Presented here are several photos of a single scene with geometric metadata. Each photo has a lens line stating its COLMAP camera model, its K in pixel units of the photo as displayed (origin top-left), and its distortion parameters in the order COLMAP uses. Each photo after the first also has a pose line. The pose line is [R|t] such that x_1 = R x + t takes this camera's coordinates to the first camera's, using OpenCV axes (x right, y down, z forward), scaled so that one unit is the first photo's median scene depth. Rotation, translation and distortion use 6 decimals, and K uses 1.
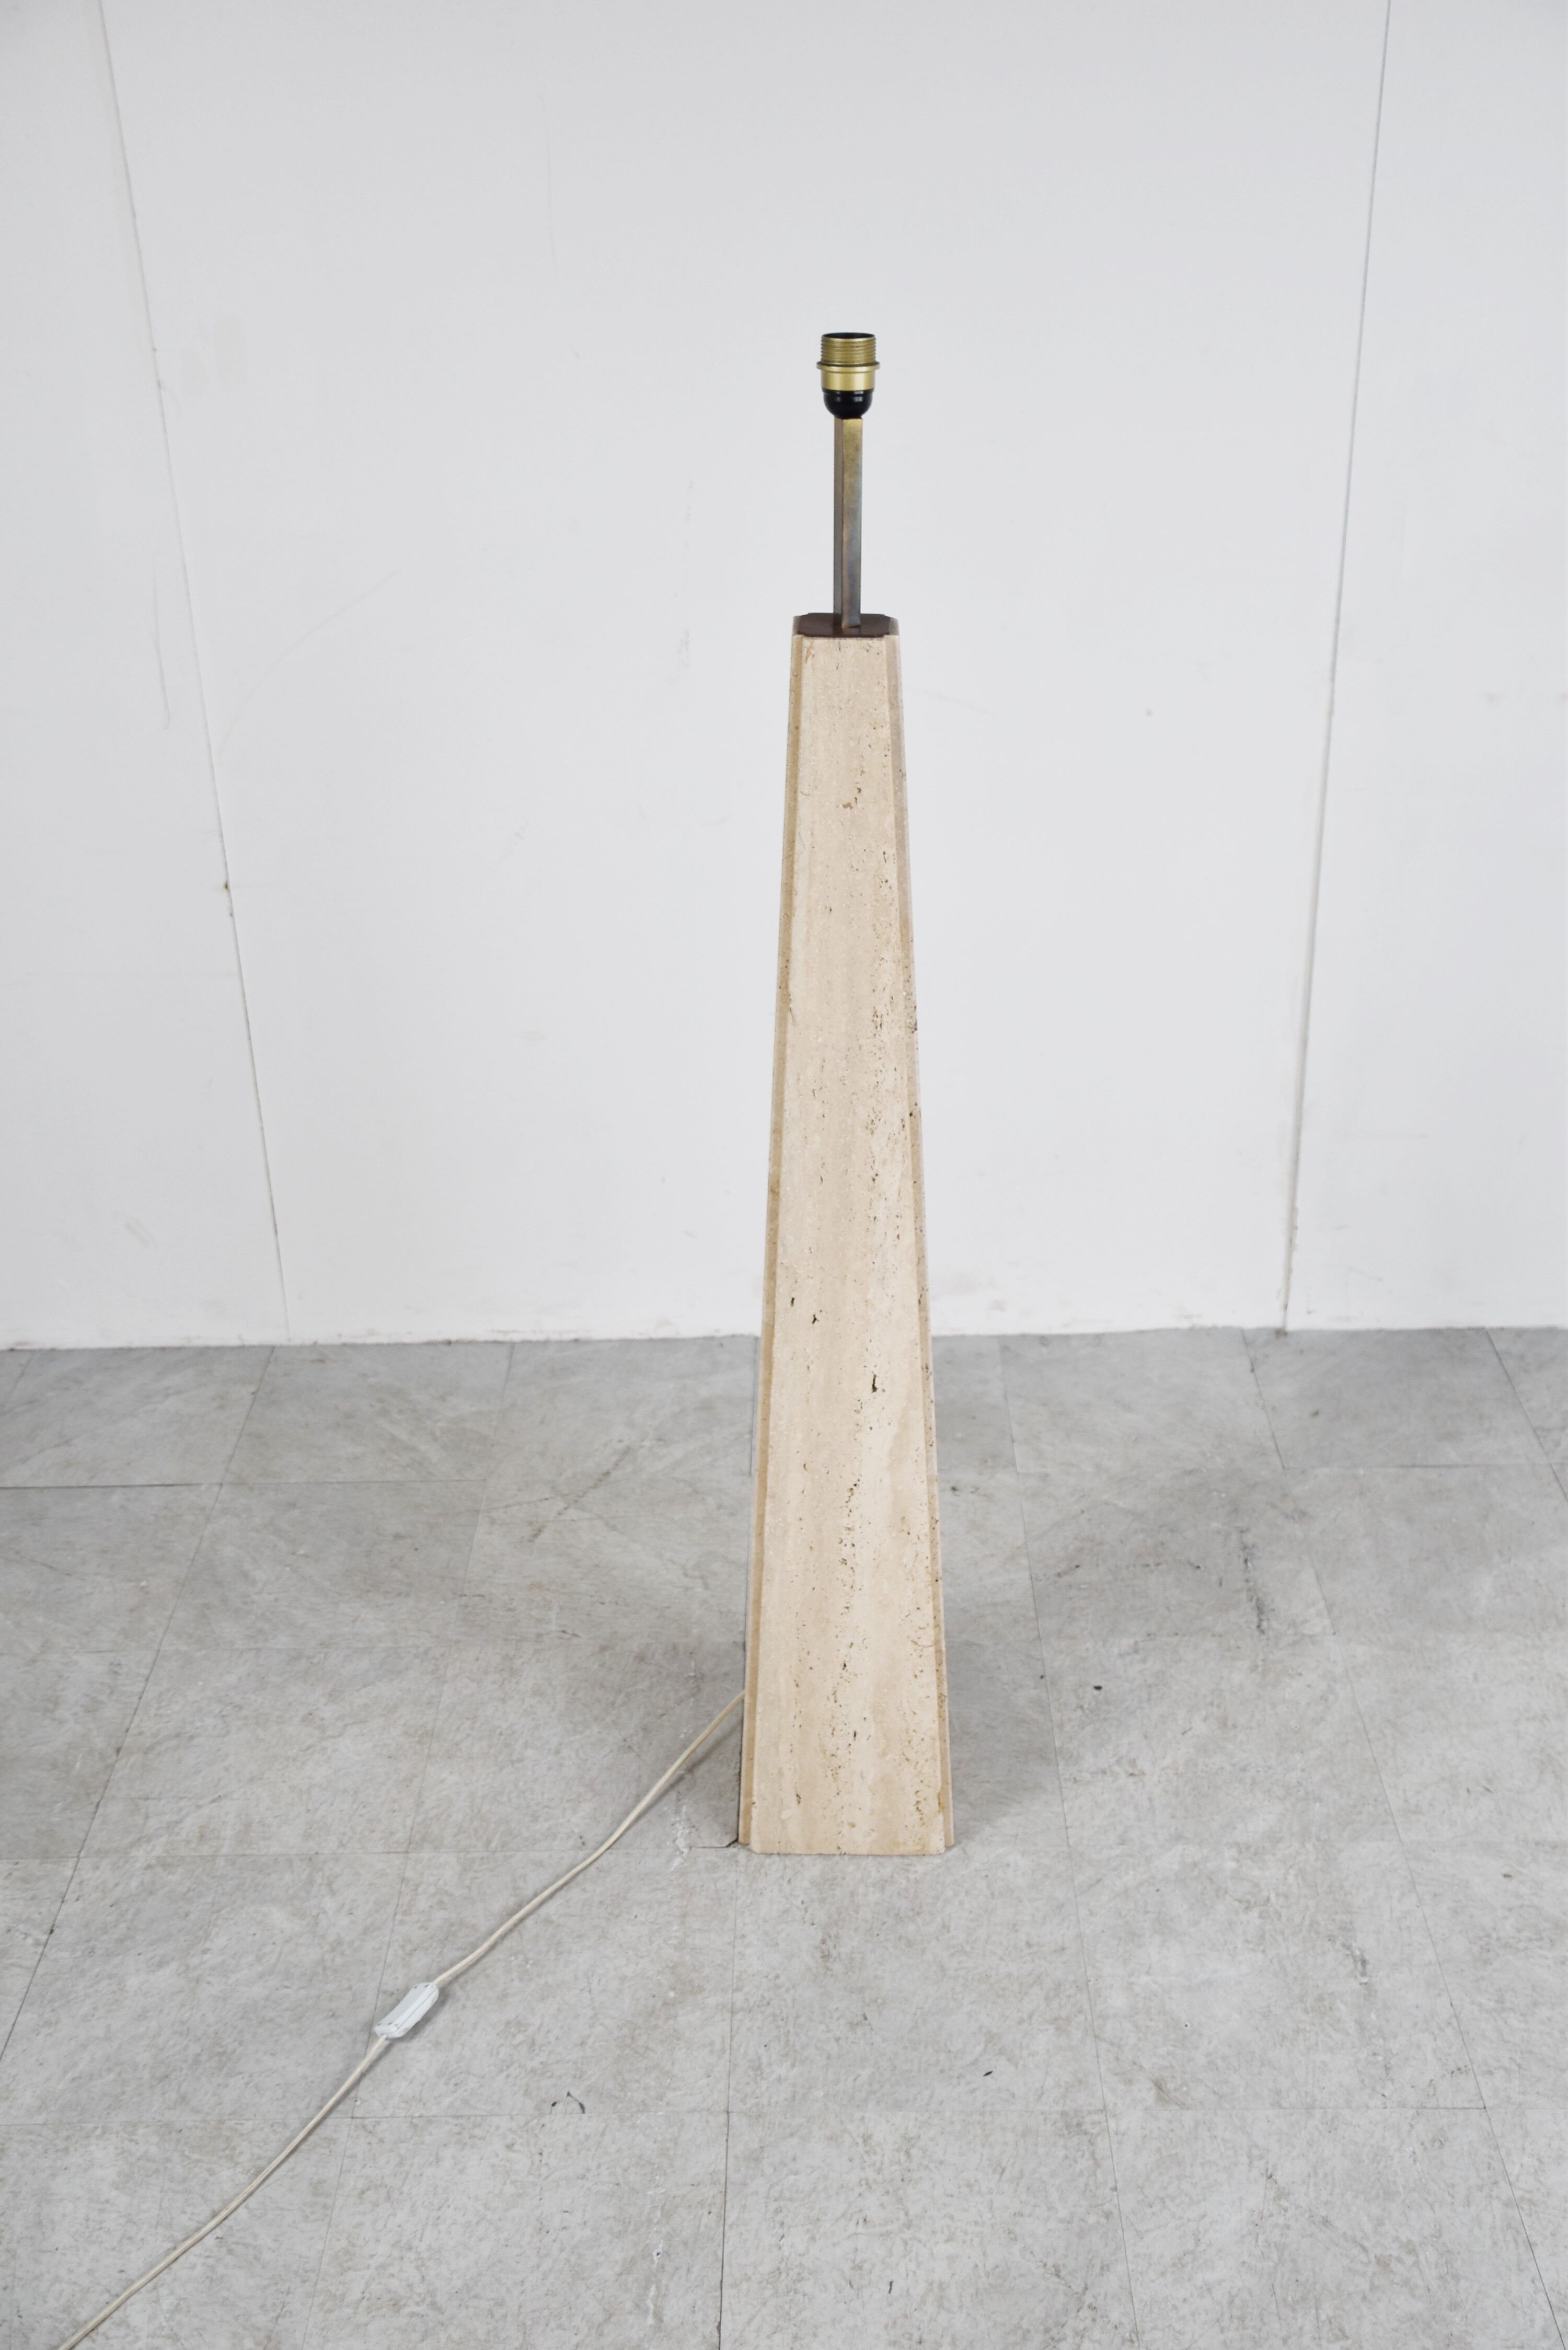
lens RADIAL K [[2397.0, 0, 799.6], [0, 2397.0, 1168.2], [0, 0, 1]] dist [-0.044509, 0.194198]
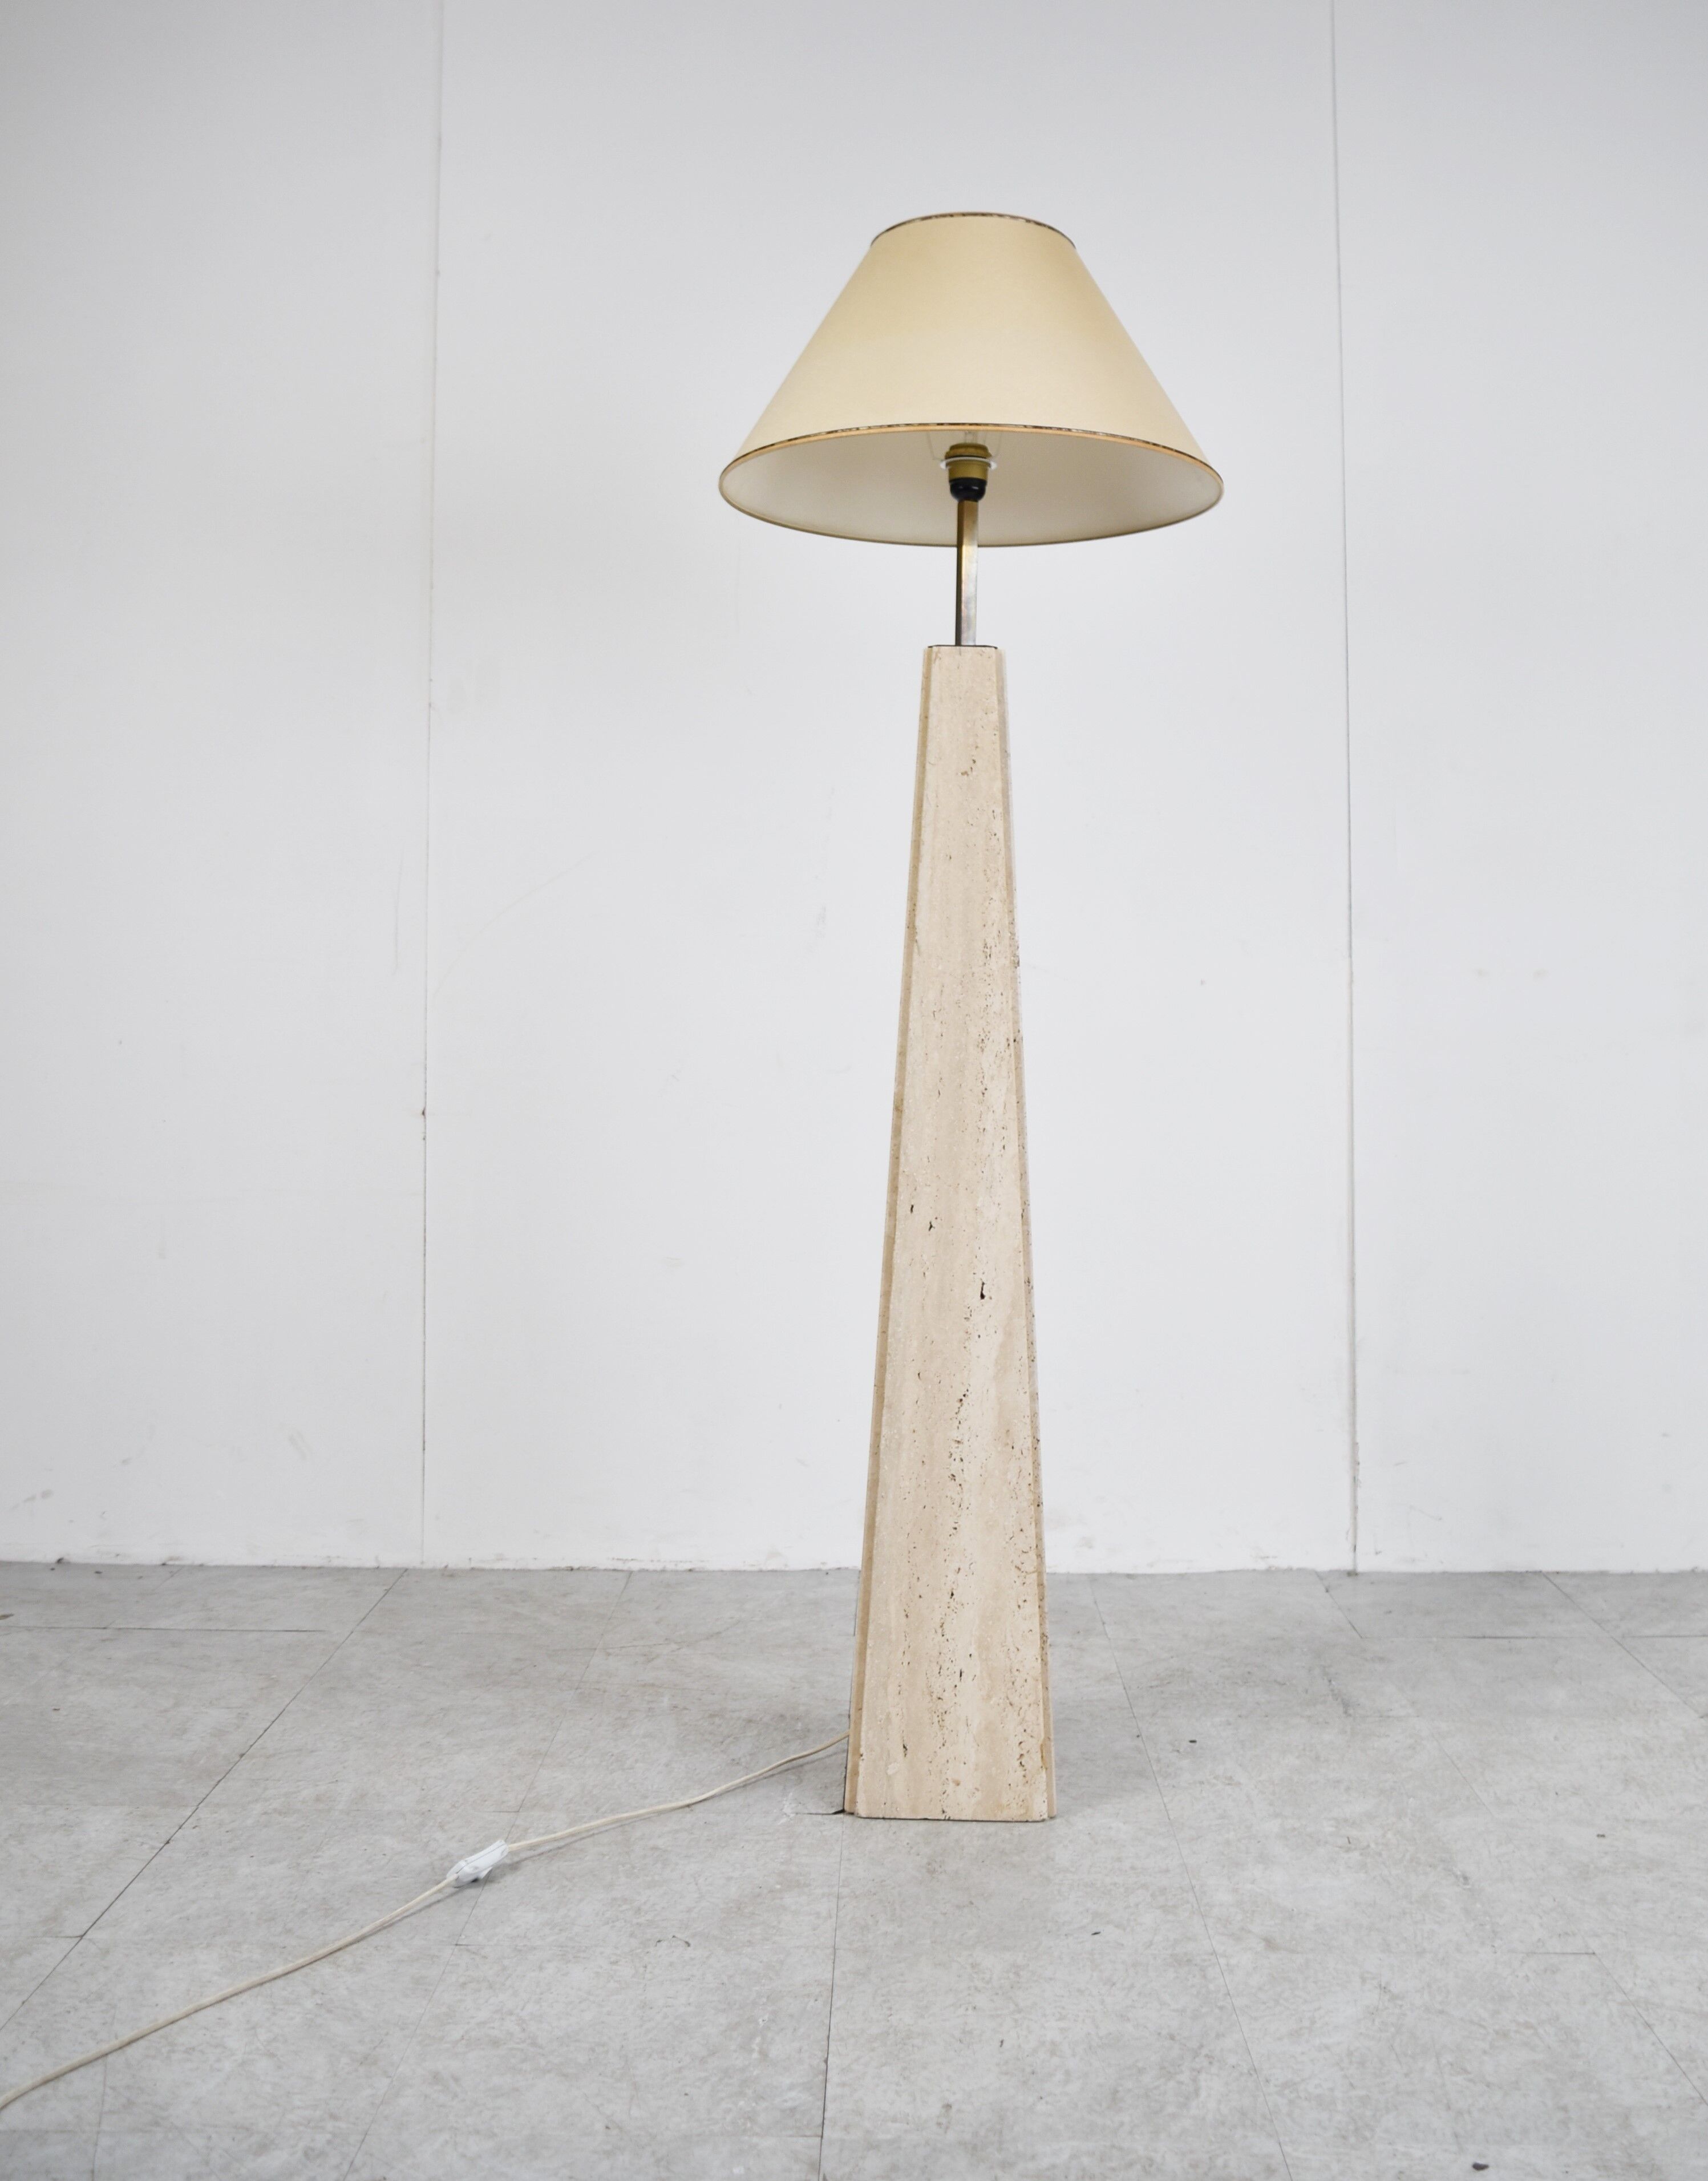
lens RADIAL K [[2236.5, 0, 869.7], [0, 2236.5, 898.4], [0, 0, 1]] dist [-0.105881, 0.108860]
pose [[0.999691, 0.022358, -0.010887, -0.013594], [-0.024816, 0.868685, -0.494743, 0.418497], [-0.001604, 0.494860, 0.868971, -0.004736]]
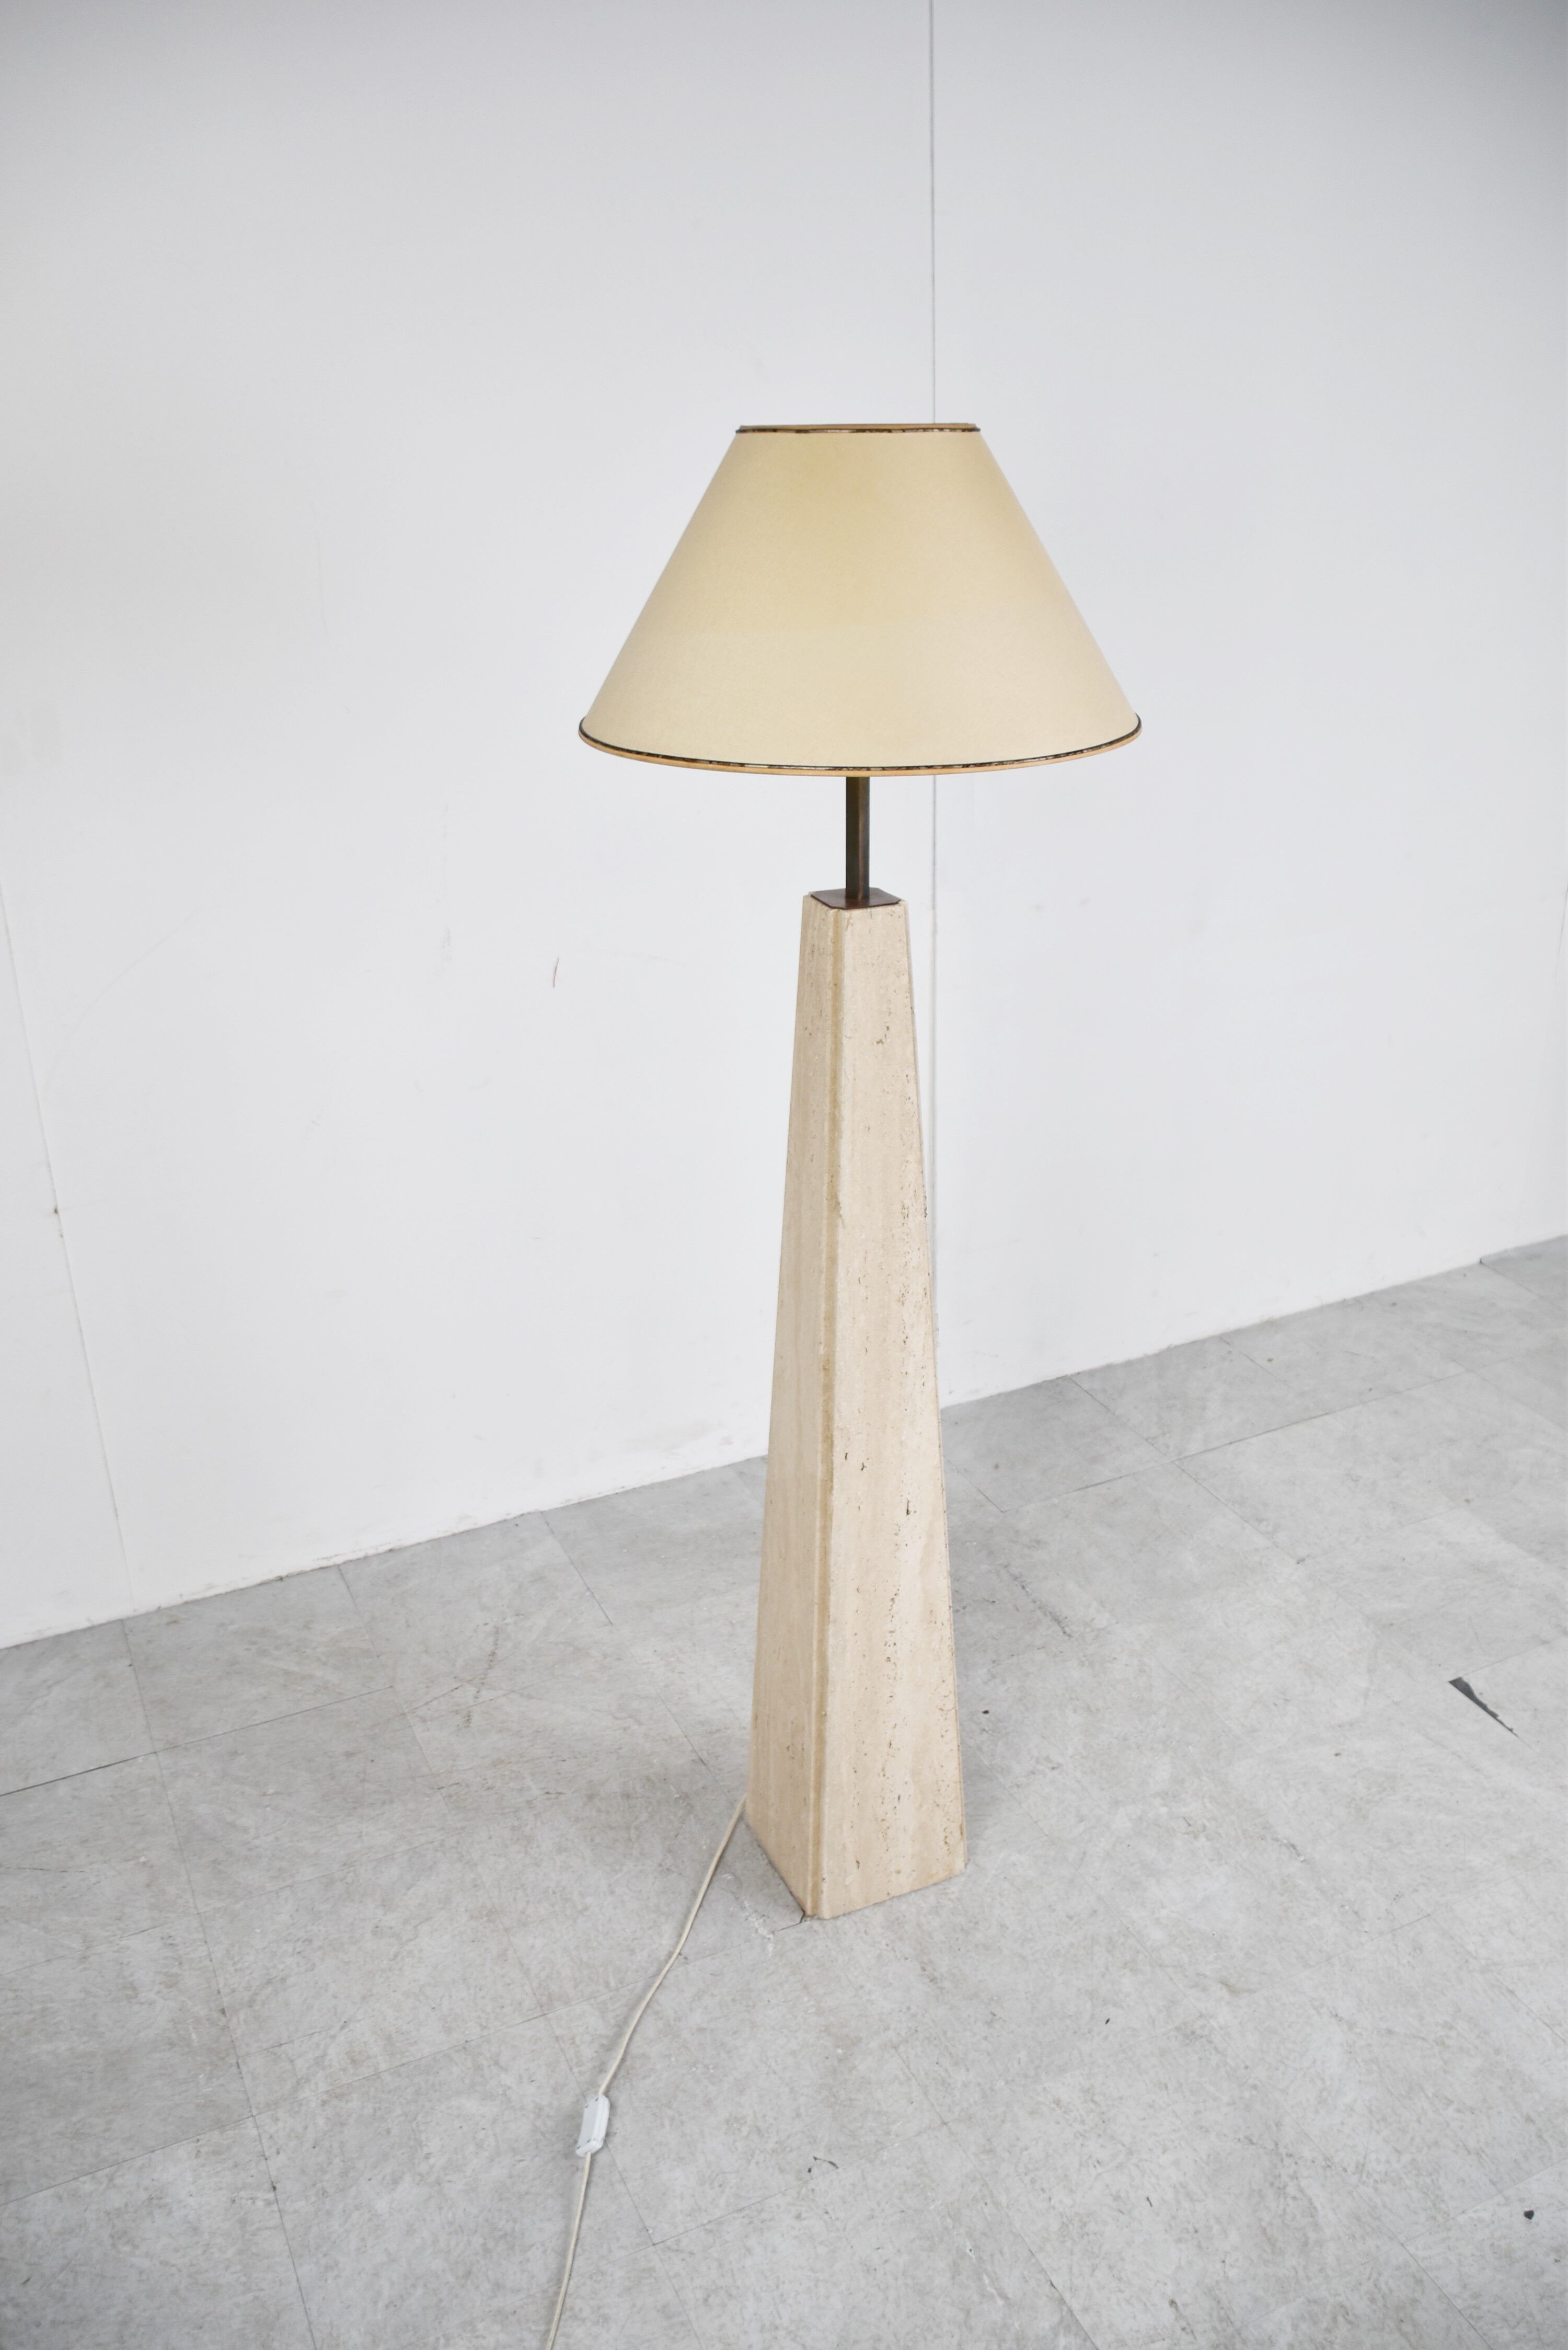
lens RADIAL K [[1923.5, 0, 784.0], [0, 1923.5, 1175.0], [0, 0, 1]] dist [-0.136099, 0.103609]
pose [[0.904258, -0.166855, 0.393036, -0.352742], [0.195451, 0.980139, -0.033576, -0.051485], [-0.379628, 0.107181, 0.918910, 0.104439]]
